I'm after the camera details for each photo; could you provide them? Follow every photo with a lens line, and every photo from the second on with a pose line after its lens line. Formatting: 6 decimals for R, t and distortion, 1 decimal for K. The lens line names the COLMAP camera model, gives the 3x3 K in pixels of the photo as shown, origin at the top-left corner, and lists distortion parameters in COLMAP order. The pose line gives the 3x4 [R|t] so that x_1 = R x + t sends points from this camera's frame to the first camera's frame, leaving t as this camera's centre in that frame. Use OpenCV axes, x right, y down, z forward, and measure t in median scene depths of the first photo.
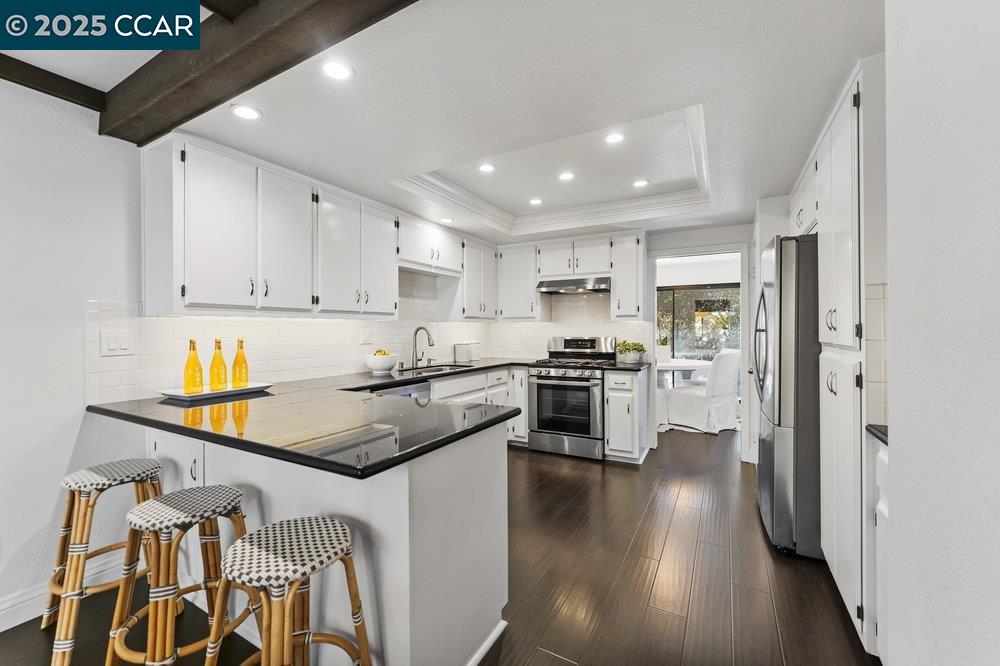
lens RADIAL K [[409.0, 0, 500.0], [0, 409.0, 333.0], [0, 0, 1]] dist [0.002169, 0.000089]
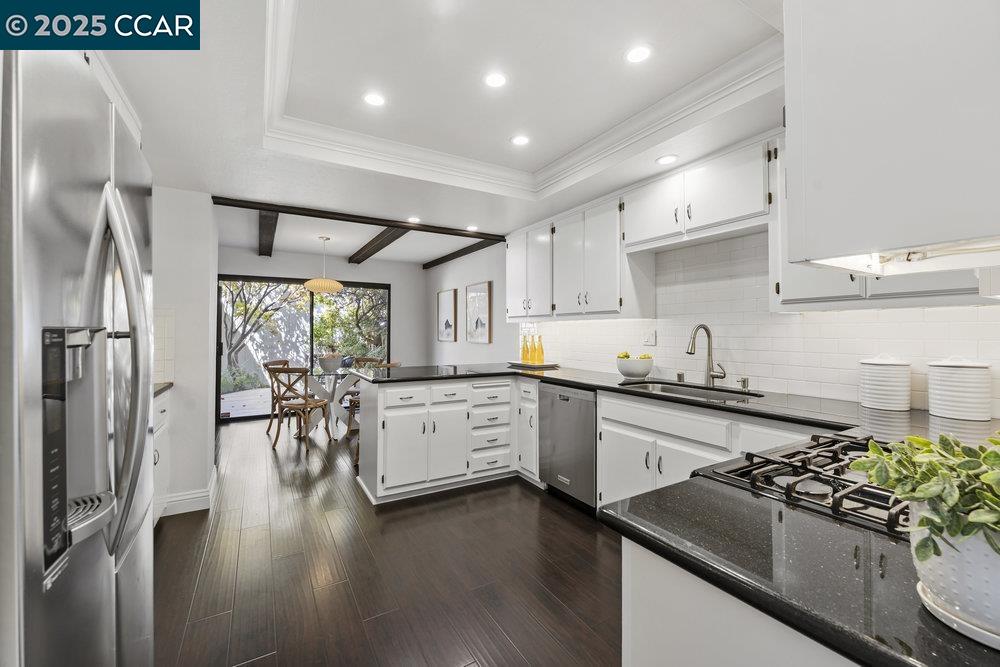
lens RADIAL K [[409.0, 0, 500.0], [0, 409.0, 333.5], [0, 0, 1]] dist [0.002169, 0.000089]
pose [[-0.505514, 0.018053, -0.862630, 0.617786], [0.004825, 0.999825, 0.018097, -0.016499], [0.862805, 0.004986, -0.505512, 1.209751]]
